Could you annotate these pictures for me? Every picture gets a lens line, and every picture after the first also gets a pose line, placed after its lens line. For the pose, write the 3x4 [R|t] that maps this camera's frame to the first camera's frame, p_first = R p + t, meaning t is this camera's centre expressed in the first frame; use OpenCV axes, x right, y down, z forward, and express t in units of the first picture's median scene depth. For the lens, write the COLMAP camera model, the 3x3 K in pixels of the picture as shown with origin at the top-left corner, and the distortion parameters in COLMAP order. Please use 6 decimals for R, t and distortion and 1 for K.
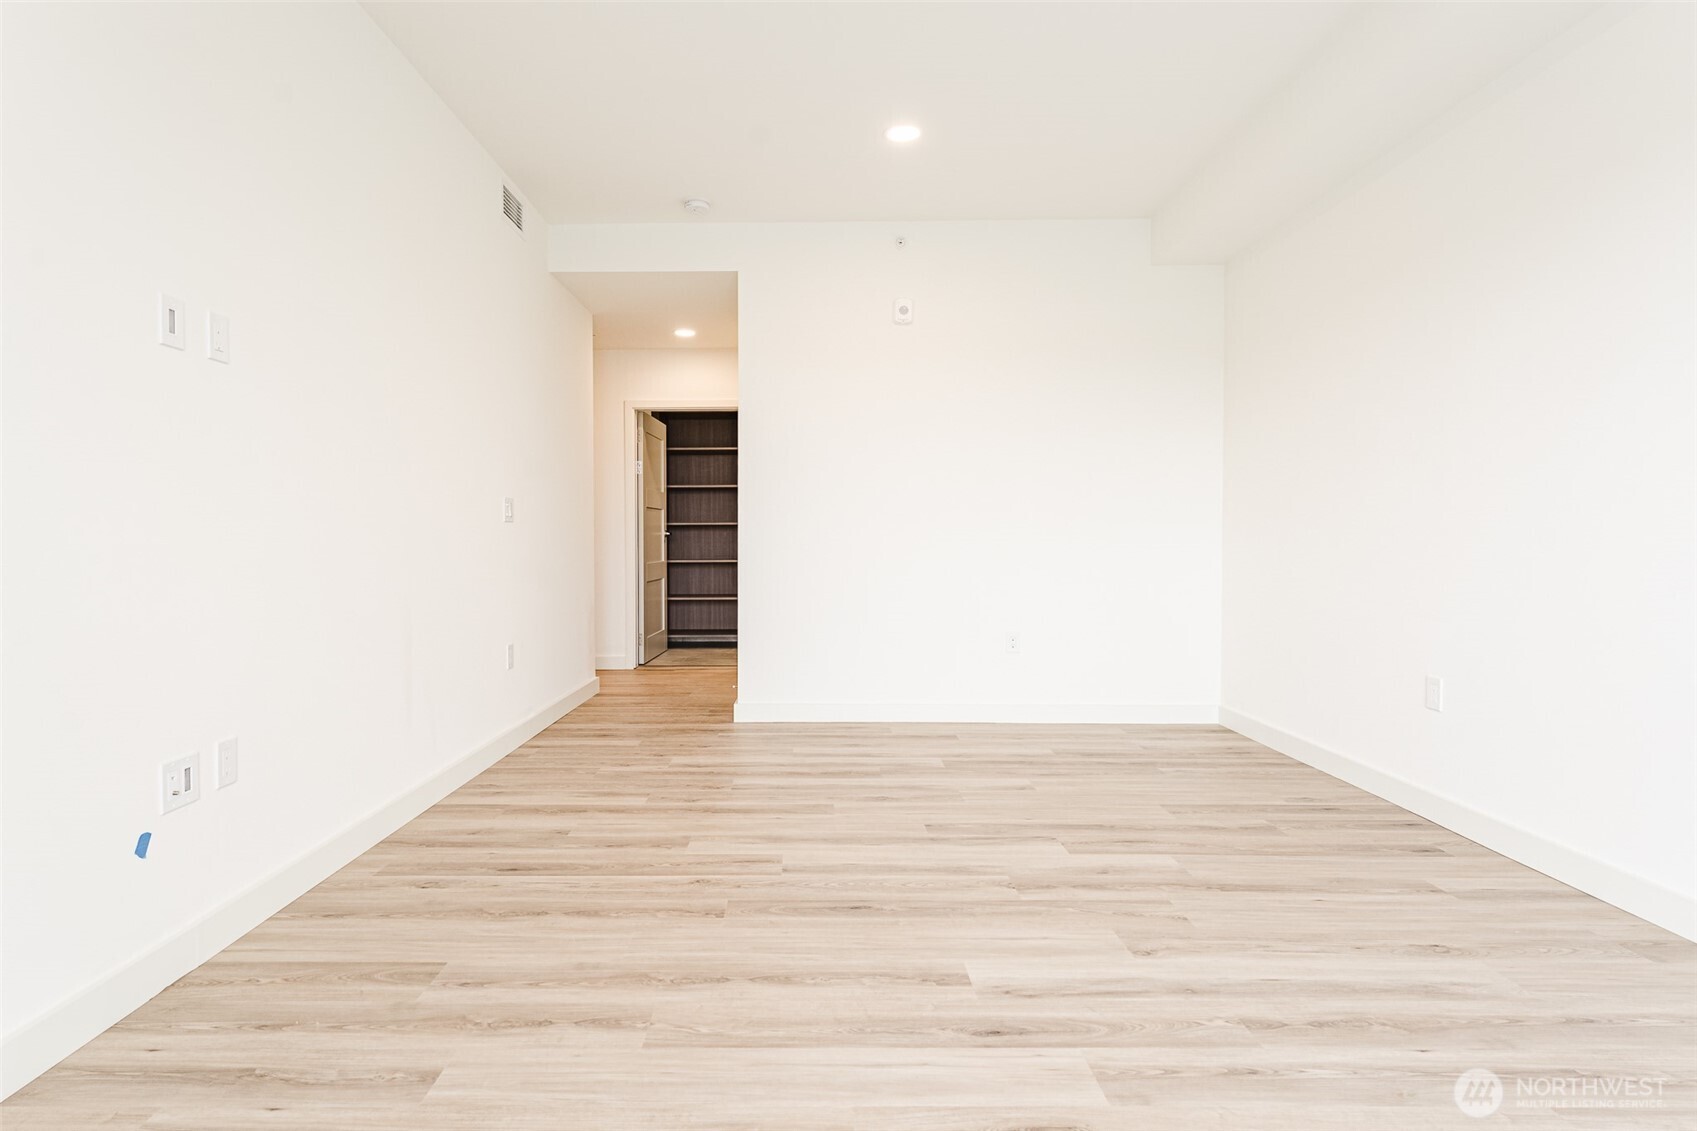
lens RADIAL K [[873.6, 0, 793.6], [0, 873.6, 575.2], [0, 0, 1]] dist [-0.001238, 0.000287]
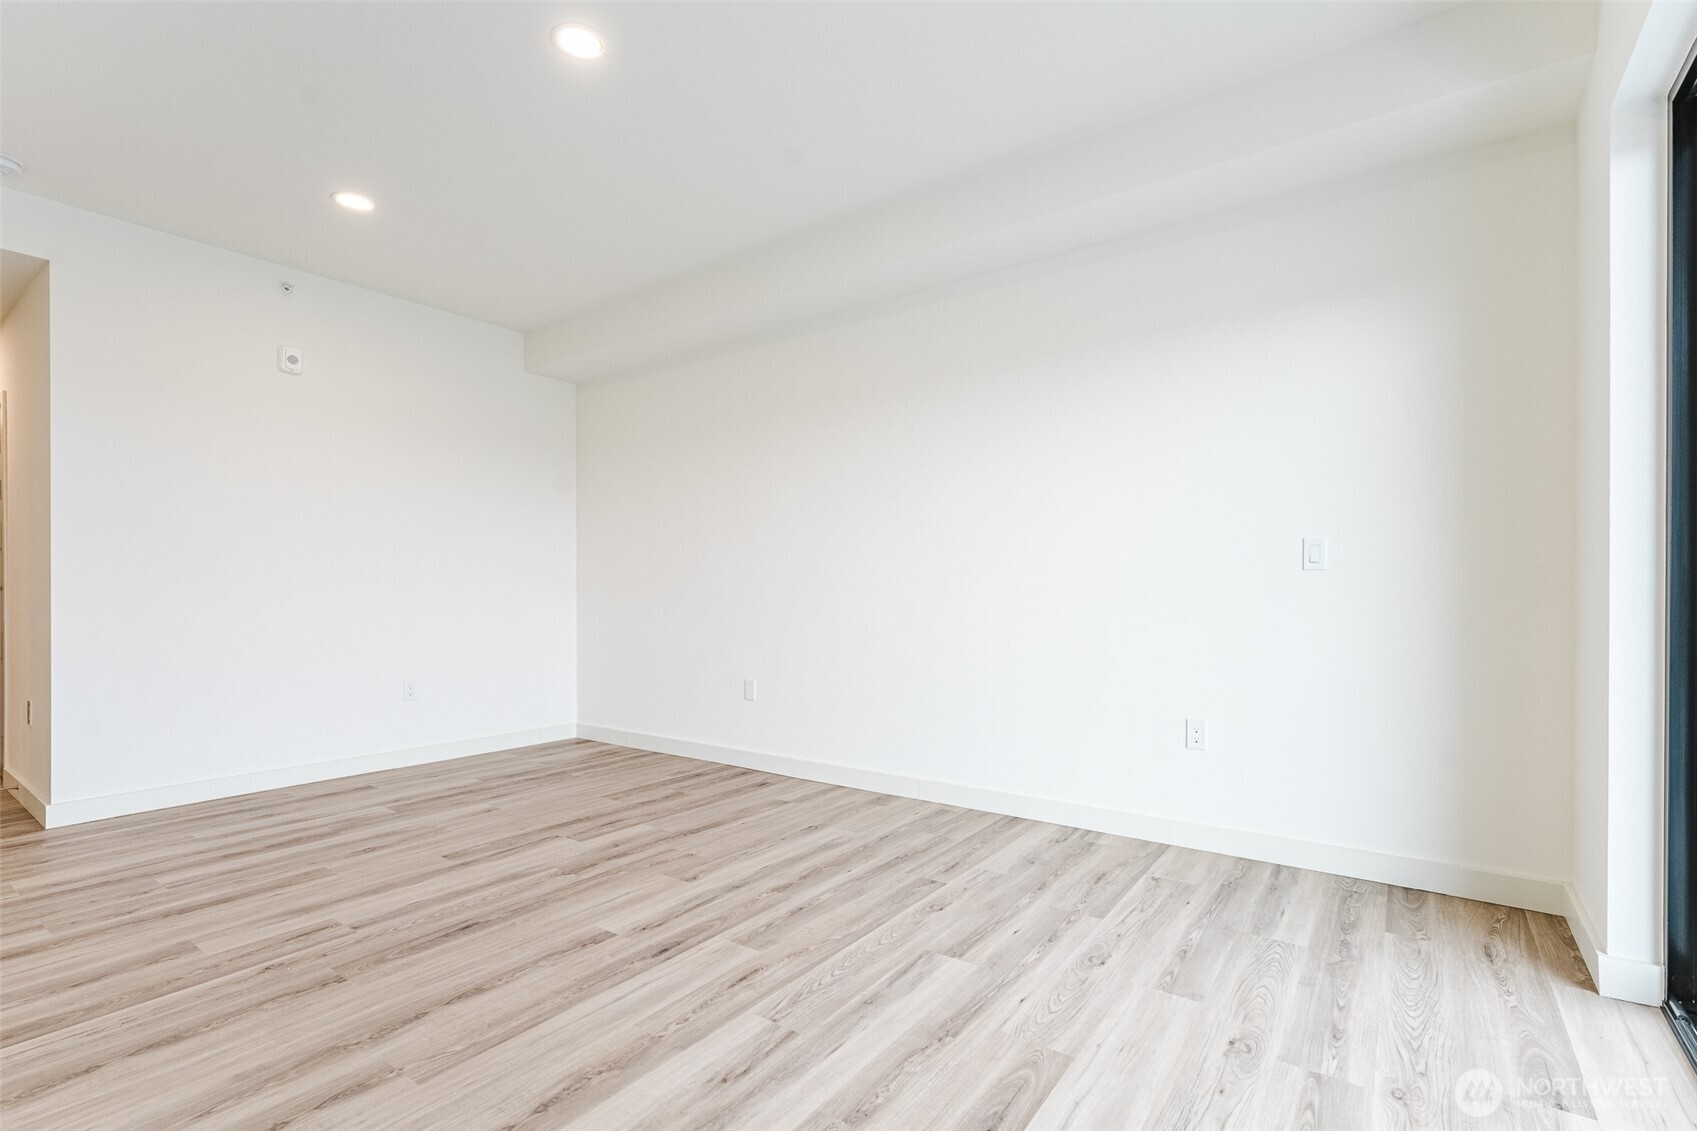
lens RADIAL K [[790.7, 0, 837.8], [0, 790.7, 567.9], [0, 0, 1]] dist [-0.001558, 0.001241]
pose [[0.582192, 0.023812, 0.812702, -0.420059], [0.033837, 0.997995, -0.053481, -0.004612], [-0.812347, 0.058636, 0.580219, 0.006435]]
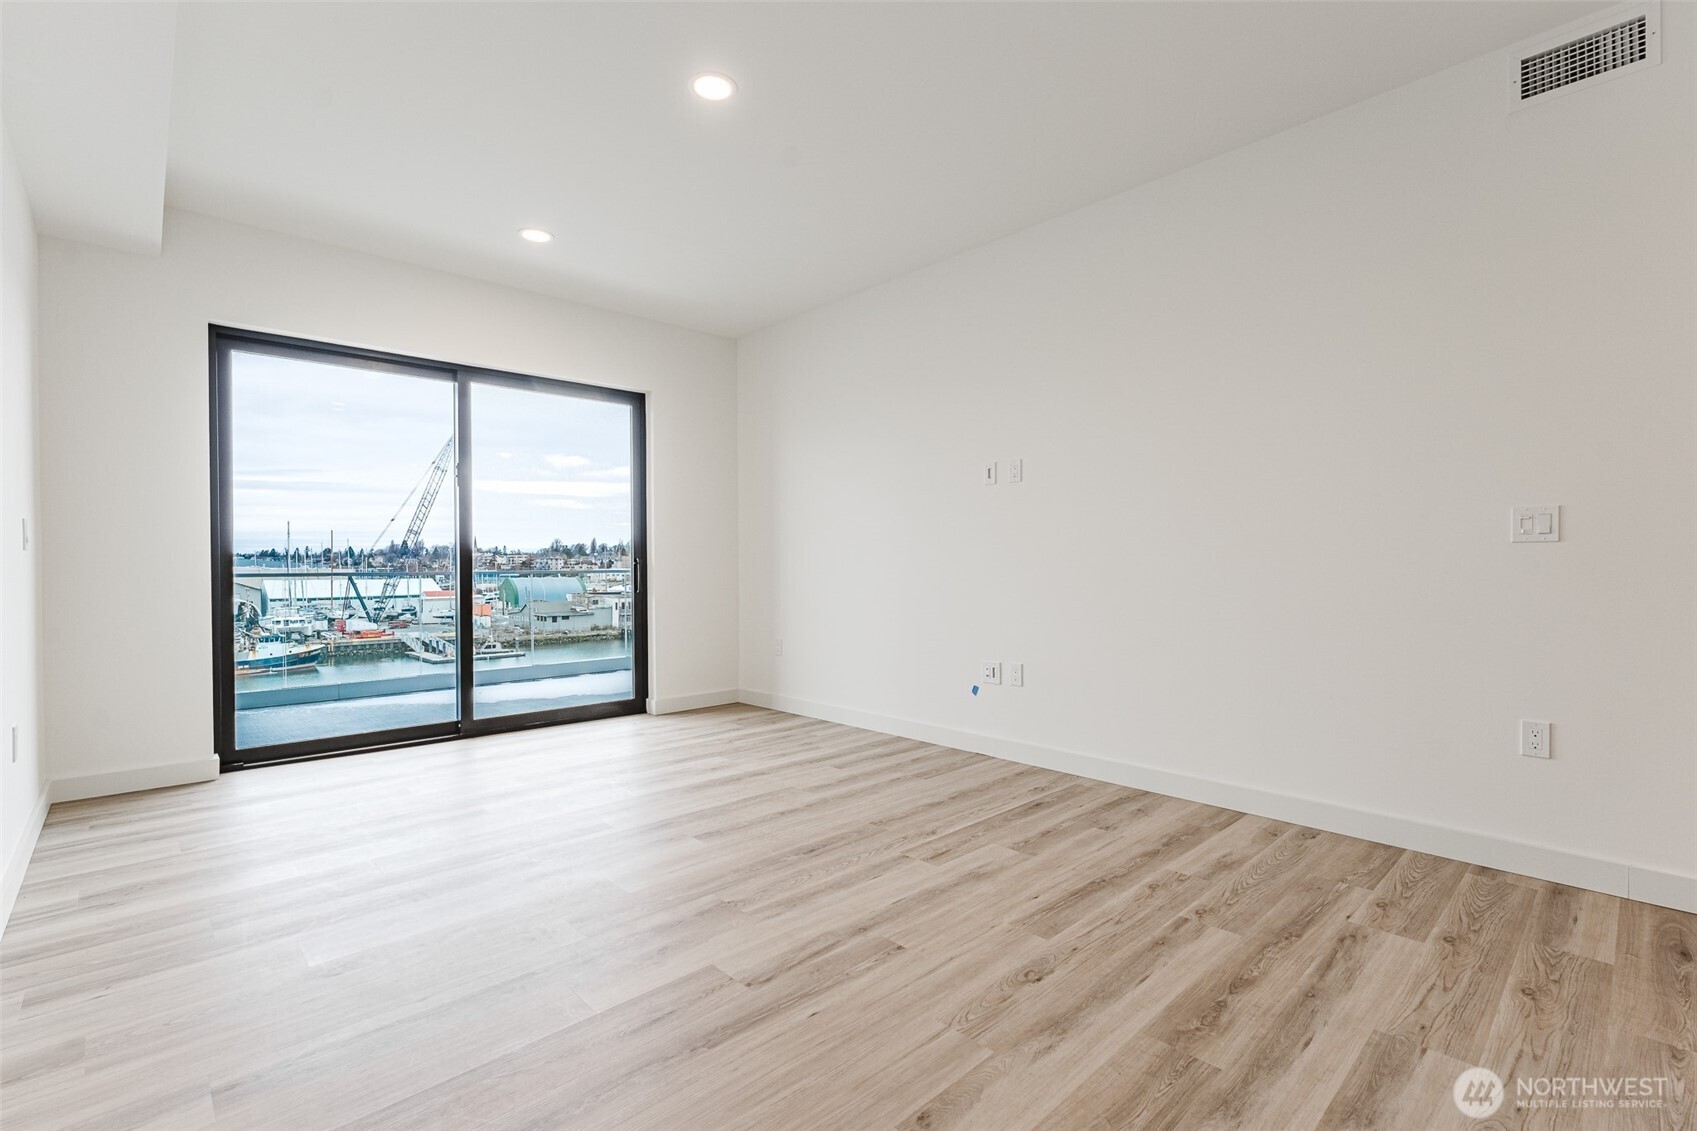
lens RADIAL K [[790.7, 0, 835.5], [0, 790.7, 565.8], [0, 0, 1]] dist [-0.001558, 0.001241]
pose [[-0.724045, 0.010950, -0.689666, 0.751938], [-0.021297, 0.999042, 0.038221, -0.080831], [0.689424, 0.042361, -0.723119, 1.630155]]
